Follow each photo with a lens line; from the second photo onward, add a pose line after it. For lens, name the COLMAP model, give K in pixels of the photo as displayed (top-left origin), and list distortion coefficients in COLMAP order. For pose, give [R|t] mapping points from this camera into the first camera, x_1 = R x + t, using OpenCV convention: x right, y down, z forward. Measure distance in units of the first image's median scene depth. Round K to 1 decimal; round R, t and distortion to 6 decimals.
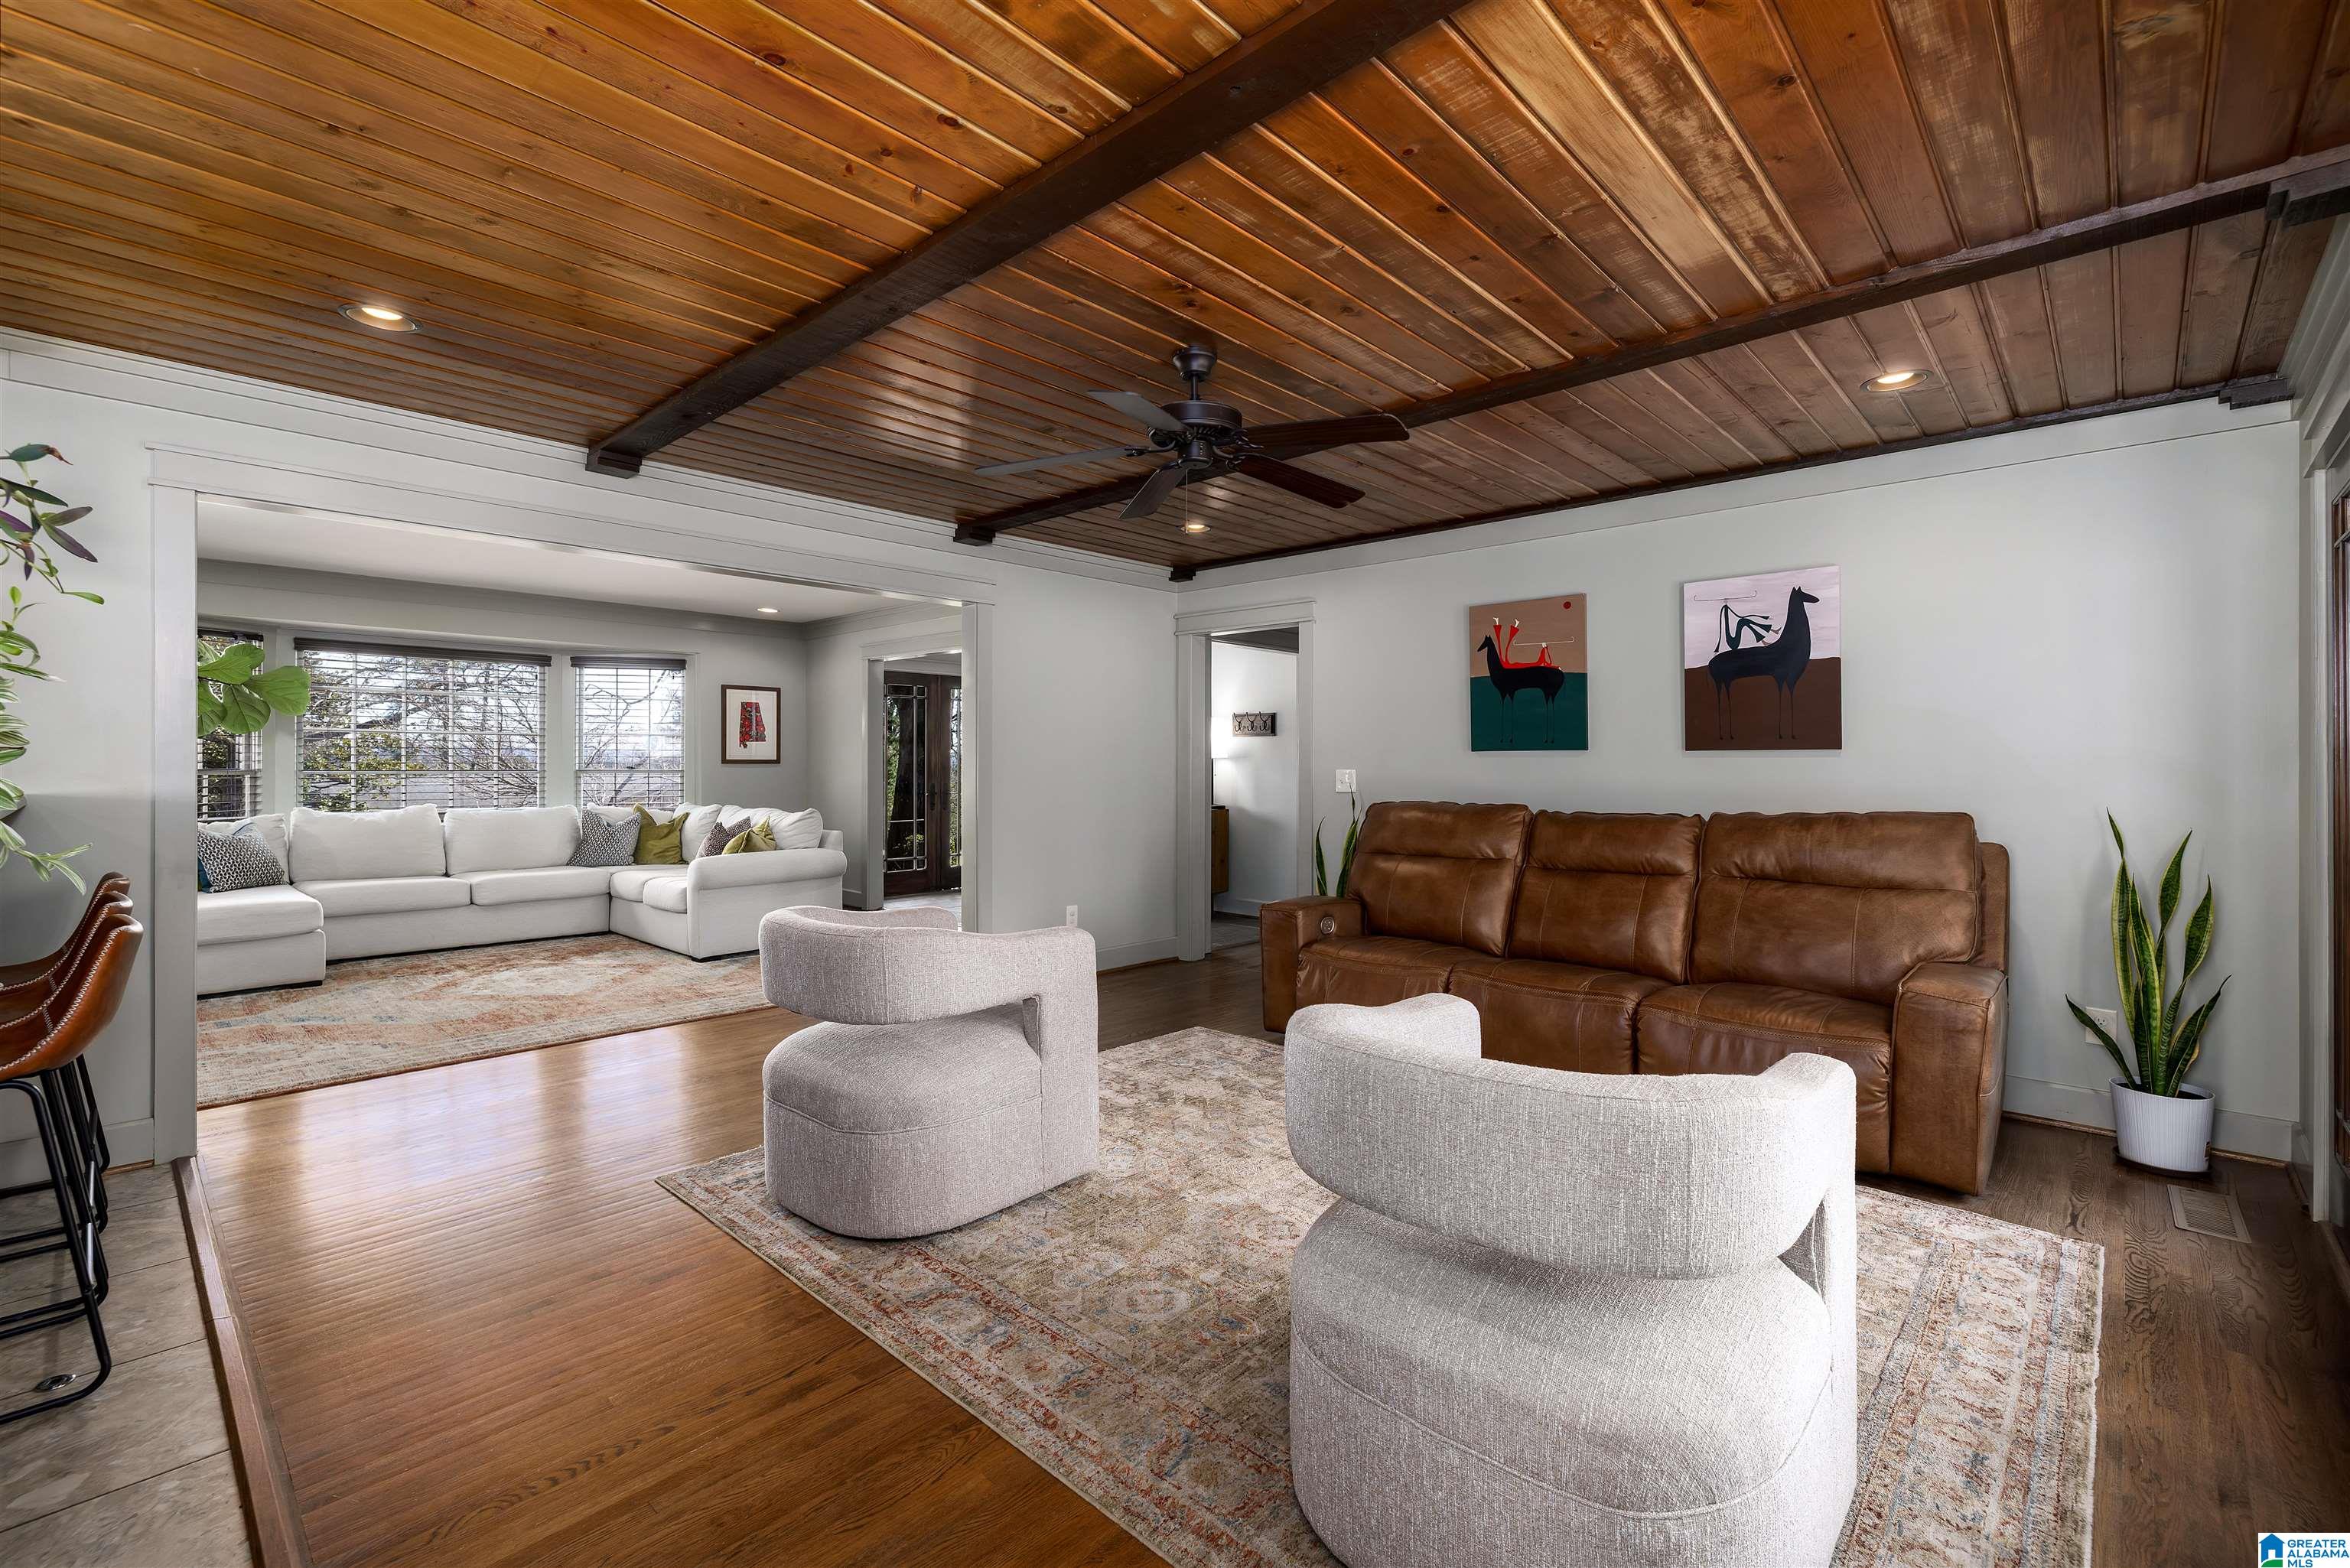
lens RADIAL K [[1017.6, 0, 1155.1], [0, 1017.6, 786.3], [0, 0, 1]] dist [-0.000631, -0.000371]
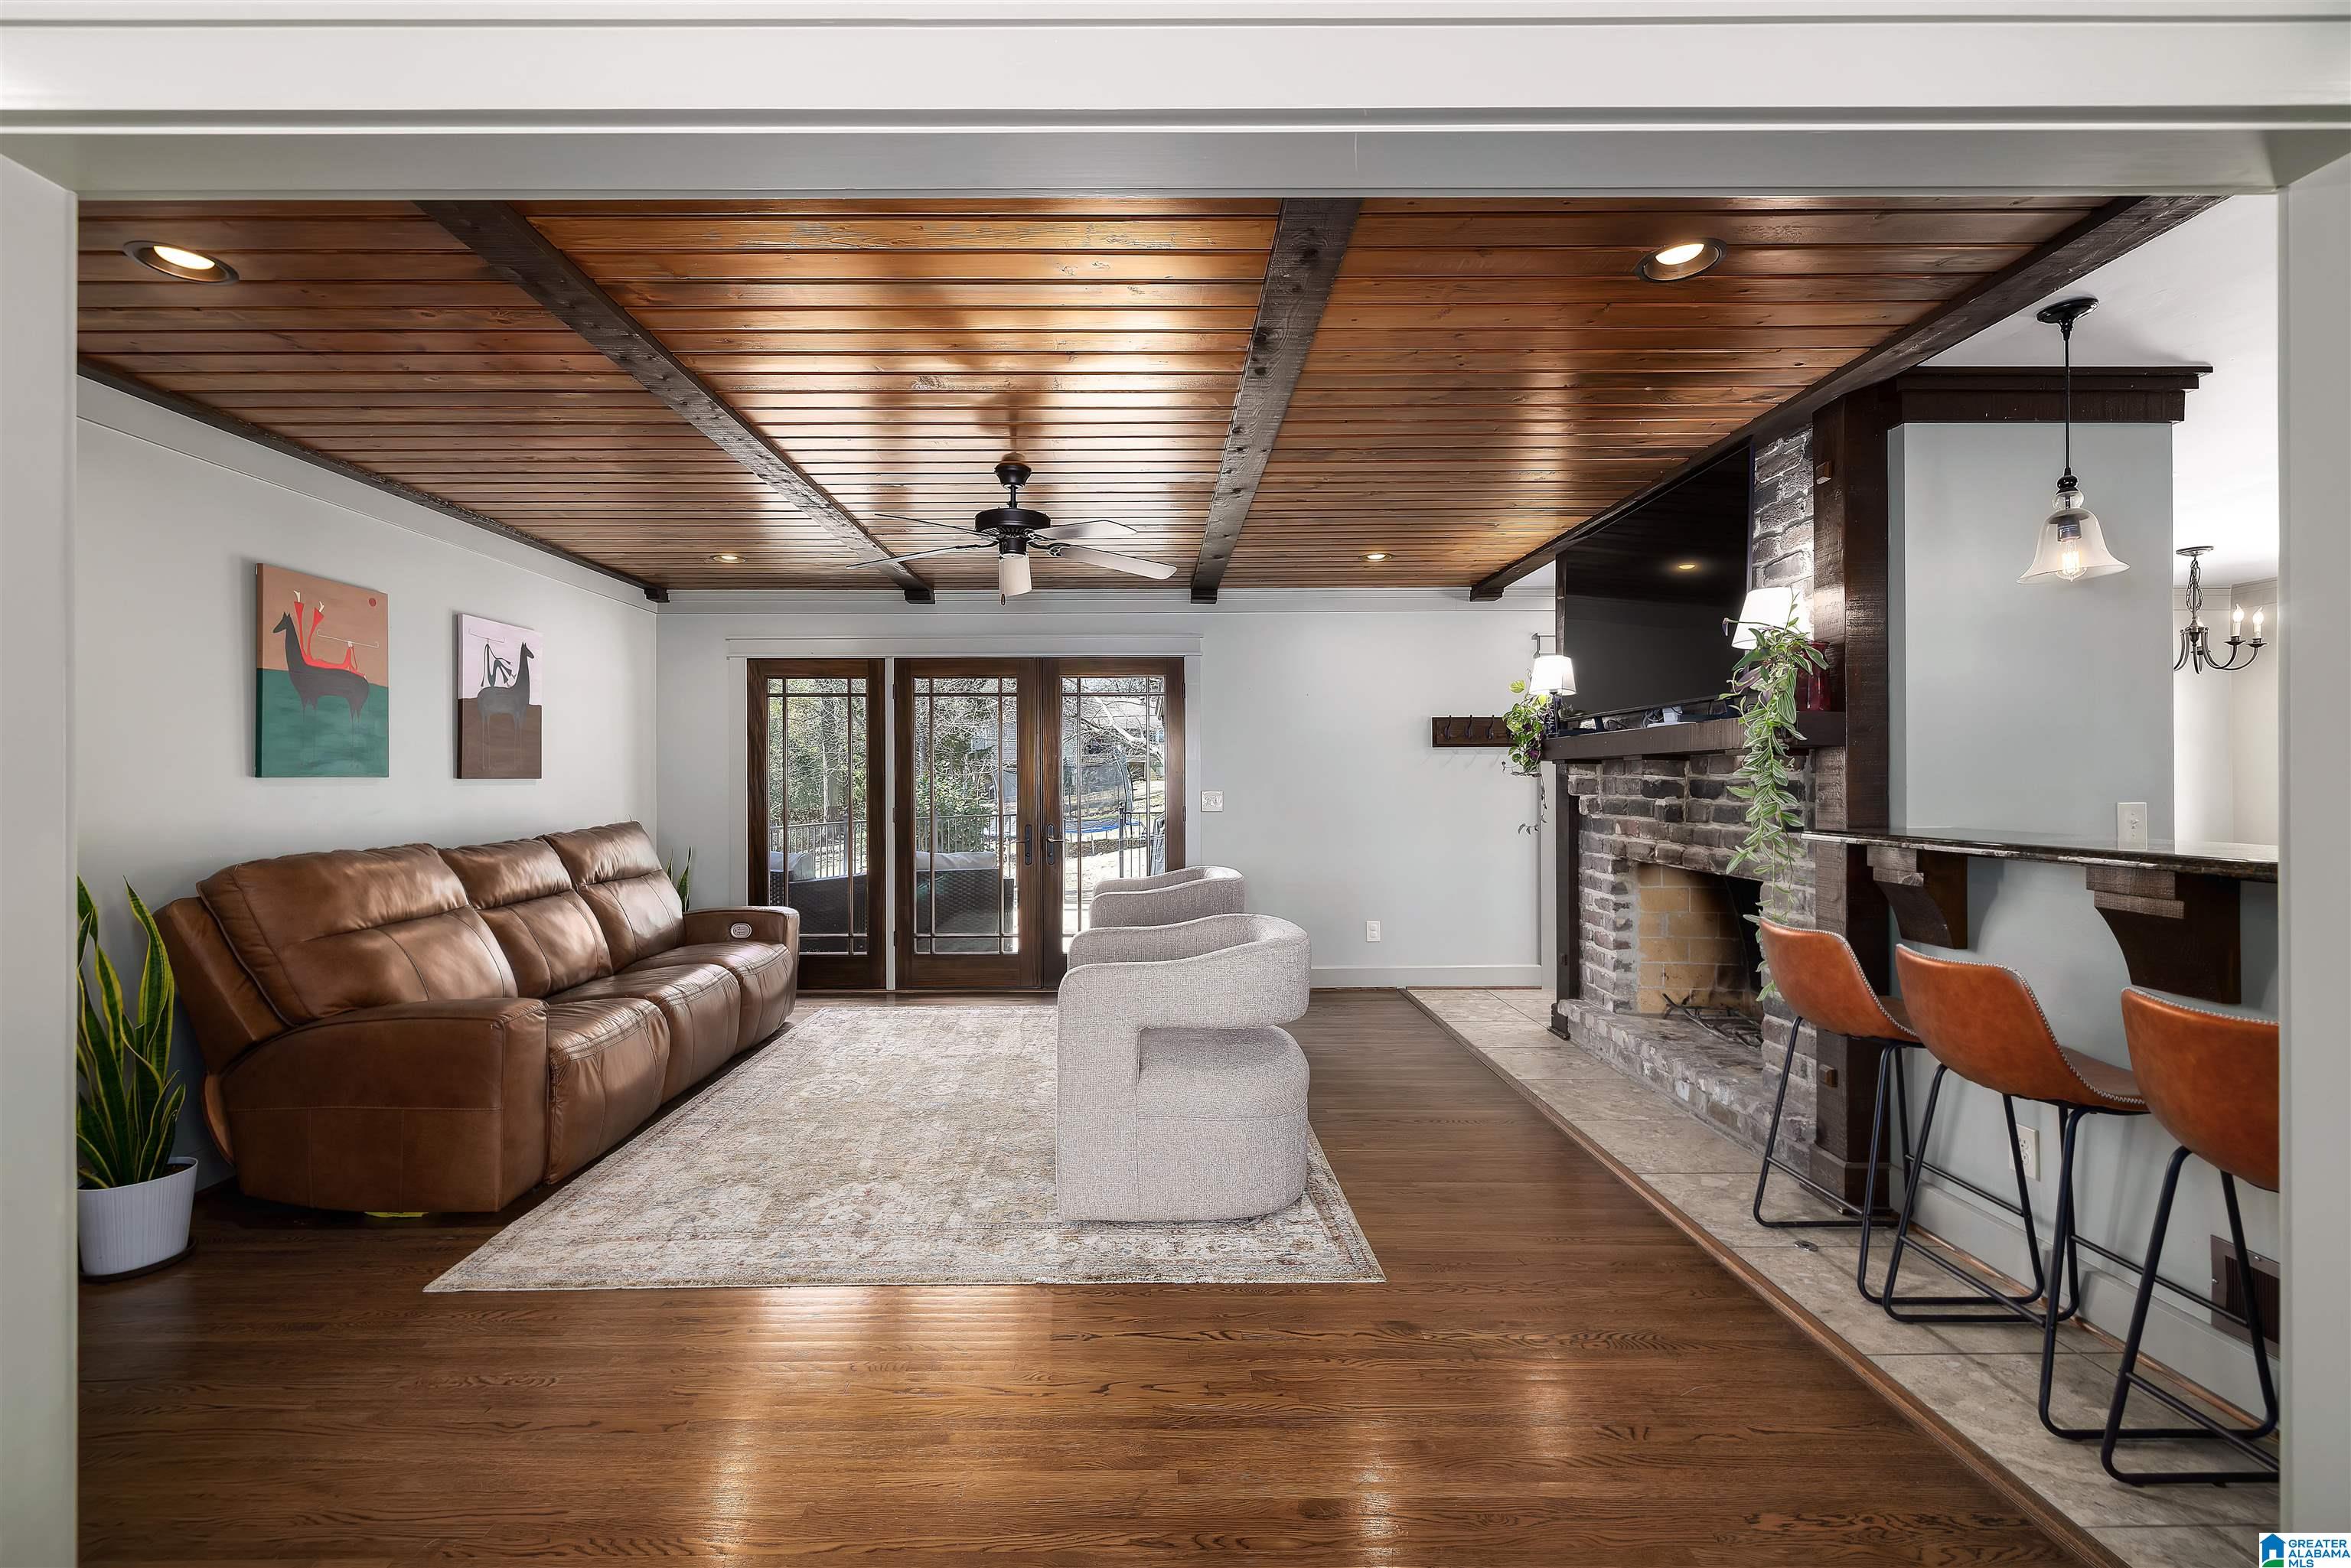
lens RADIAL K [[1018.1, 0, 1155.6], [0, 1018.1, 786.3], [0, 0, 1]] dist [-0.000631, -0.000371]
pose [[-0.694849, 0.000467, 0.719156, -0.683954], [0.019471, 0.999645, 0.018164, -0.031941], [-0.718892, 0.026624, -0.694612, 1.199850]]
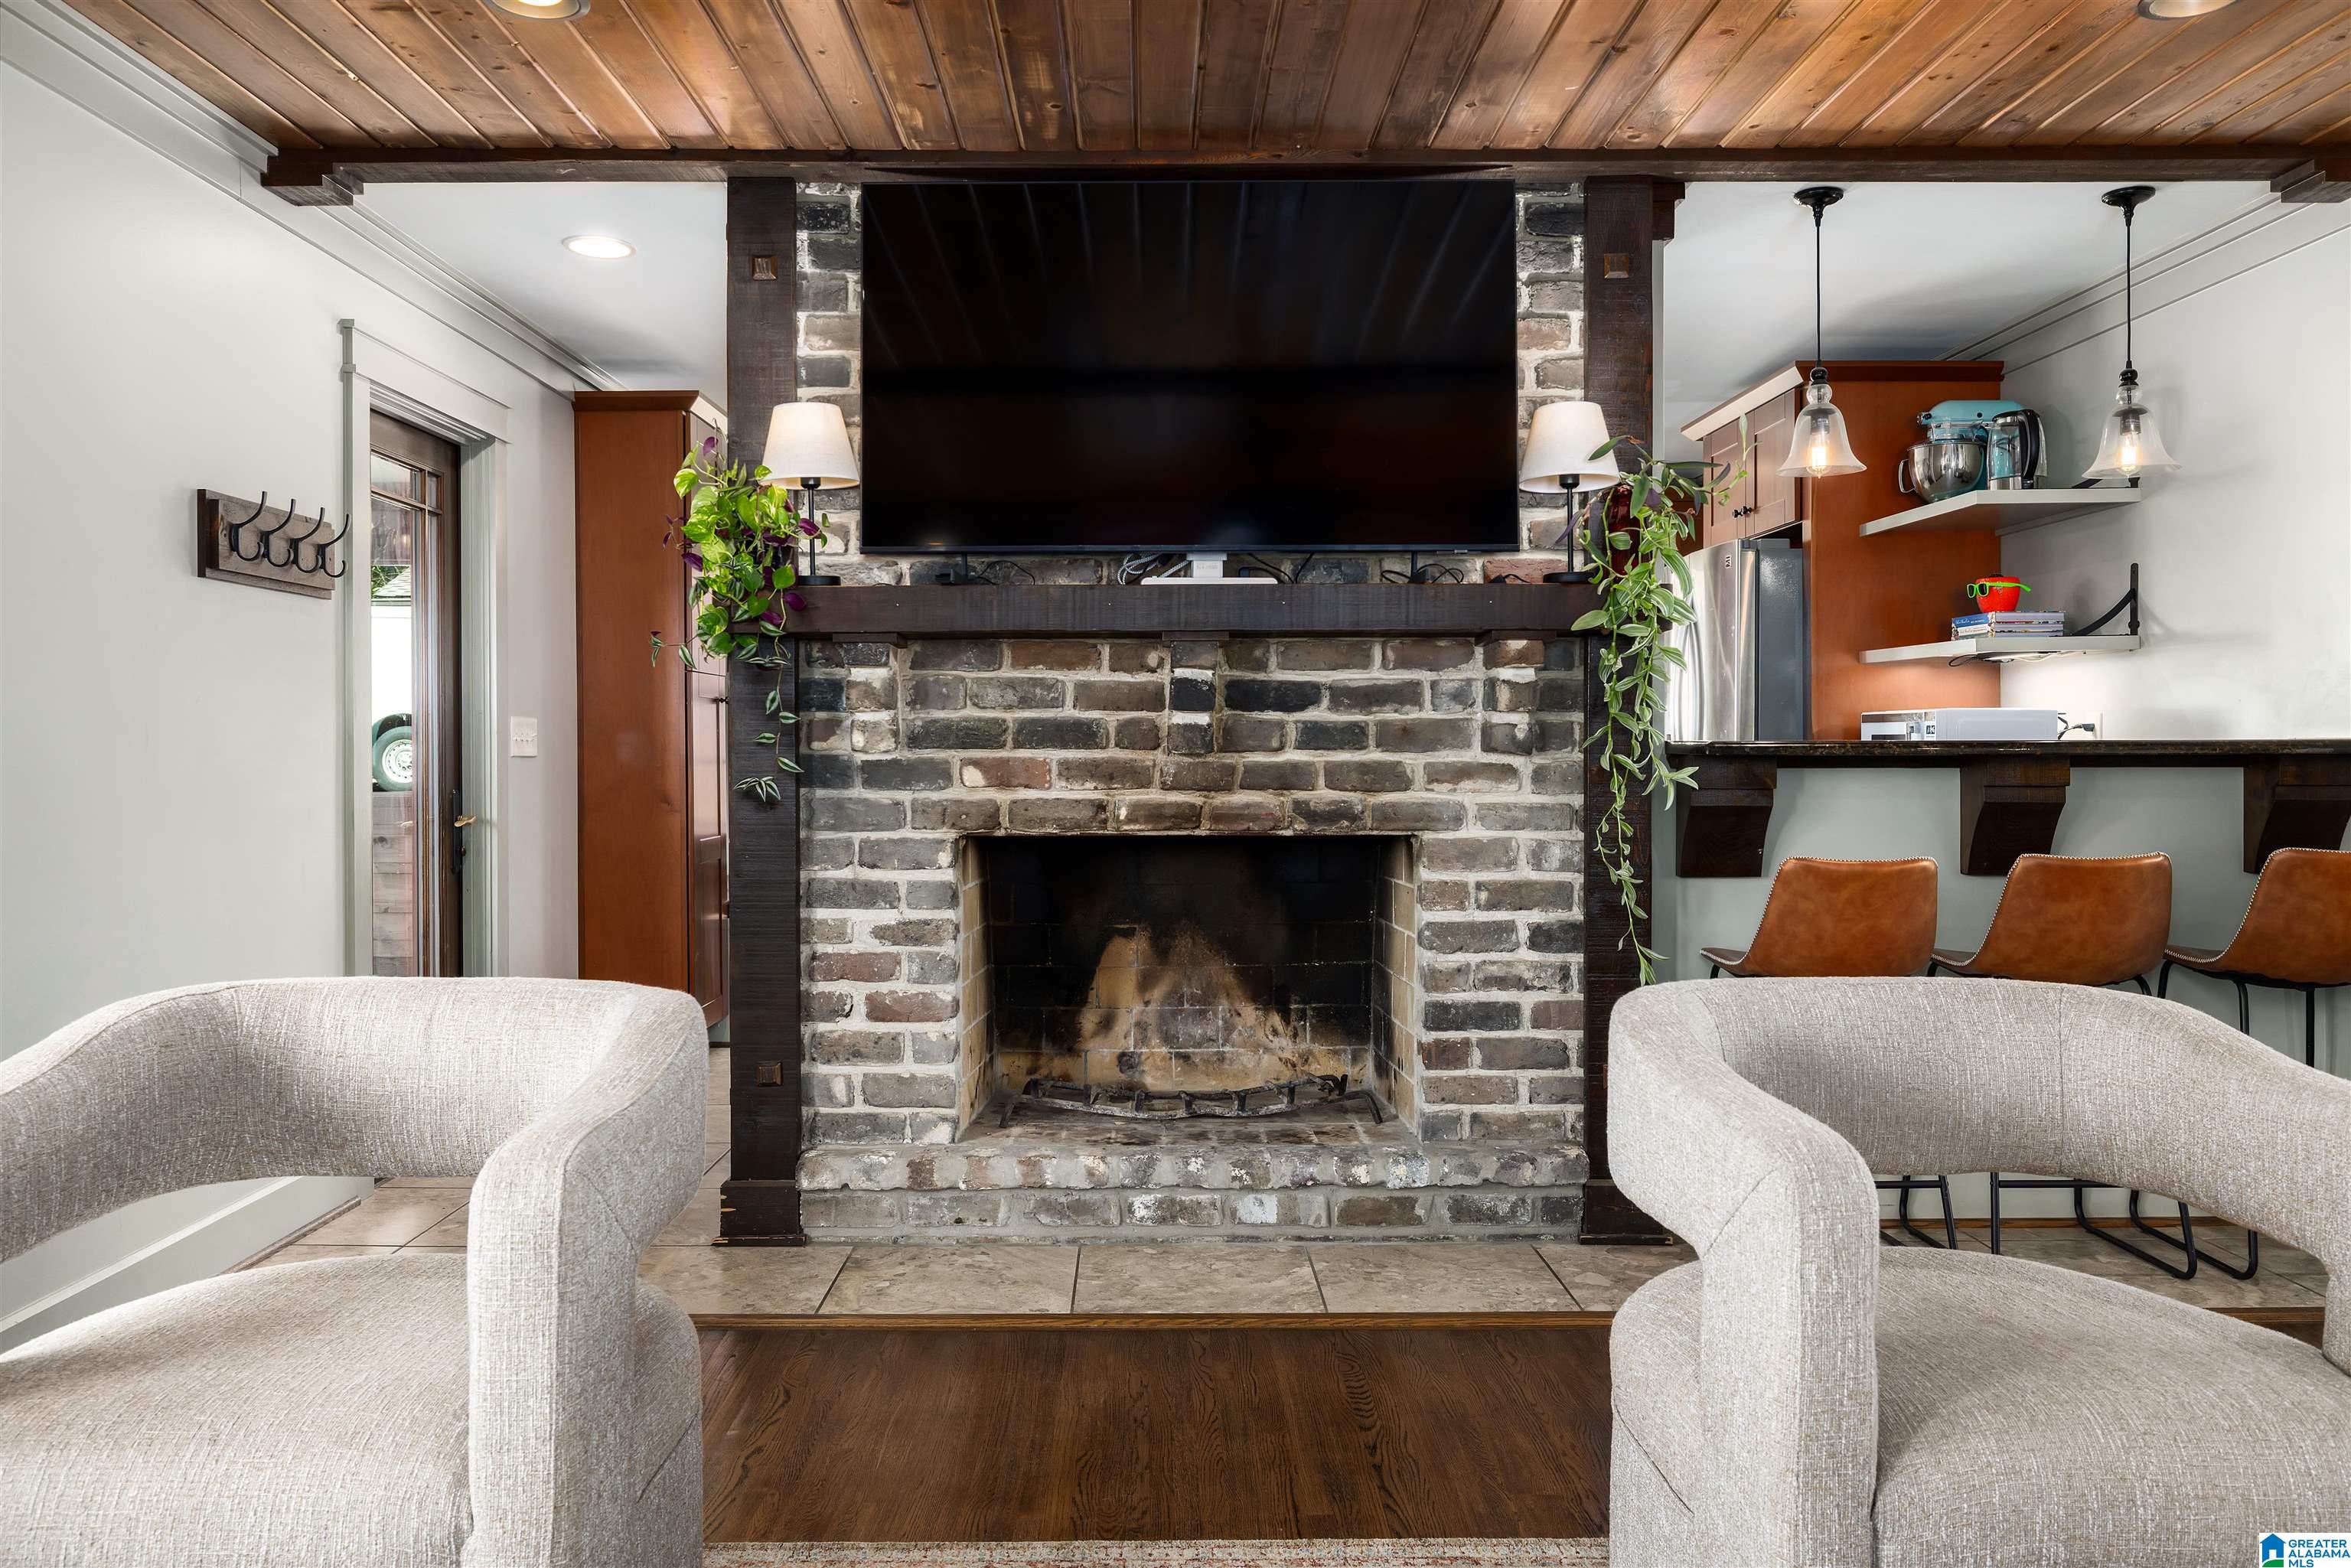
lens RADIAL K [[1705.1, 0, 1173.9], [0, 1705.1, 746.3], [0, 0, 1]] dist [-0.013873, 0.001789]
pose [[-0.713360, 0.002396, -0.700794, 0.292309], [-0.012229, 0.999799, 0.015867, 0.009353], [0.700691, 0.019889, -0.713187, 0.838405]]
